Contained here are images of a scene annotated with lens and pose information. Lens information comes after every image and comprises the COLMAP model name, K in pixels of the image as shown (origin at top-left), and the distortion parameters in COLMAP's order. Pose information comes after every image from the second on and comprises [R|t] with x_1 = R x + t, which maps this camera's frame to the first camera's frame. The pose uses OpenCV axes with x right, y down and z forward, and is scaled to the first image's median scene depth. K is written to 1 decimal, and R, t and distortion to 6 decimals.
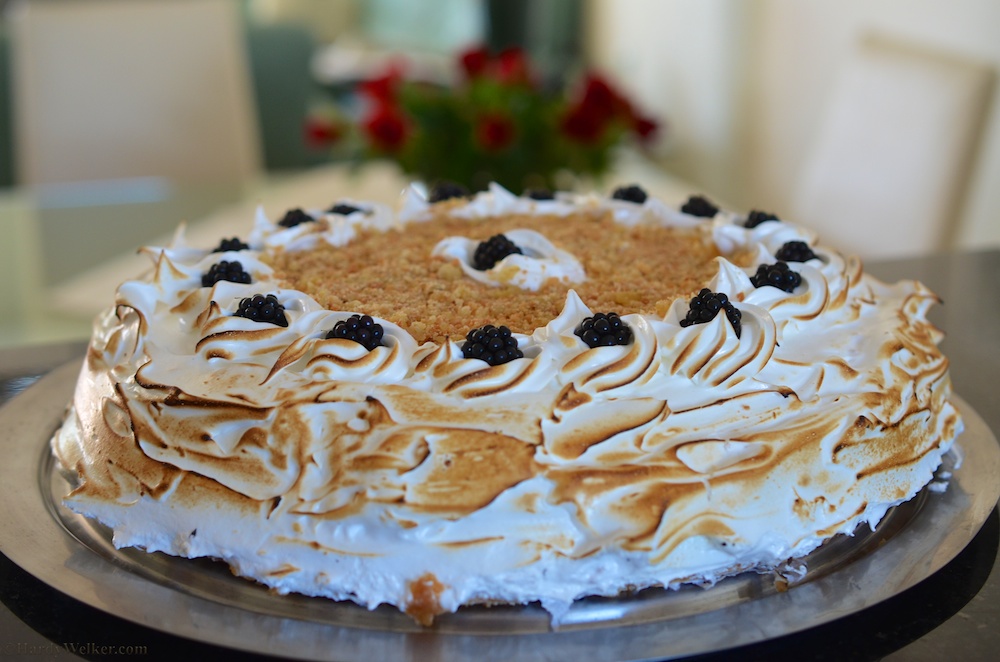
lens RADIAL K [[1834.3, 0, 500.0], [0, 1834.3, 331.0], [0, 0, 1]] dist [0.027466, -0.238811]
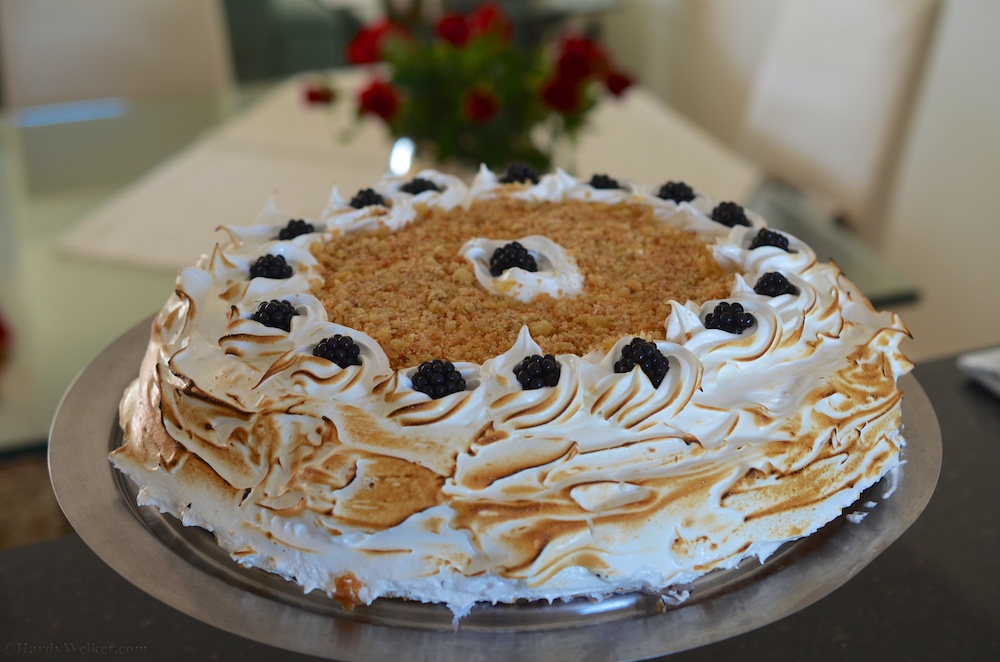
lens RADIAL K [[1834.3, 0, 500.0], [0, 1834.3, 331.0], [0, 0, 1]] dist [0.027466, -0.238811]
pose [[0.973168, 0.096098, -0.209068, 0.283278], [-0.064157, 0.985903, 0.154530, -0.210248], [0.220970, -0.136970, 0.965614, -0.126798]]
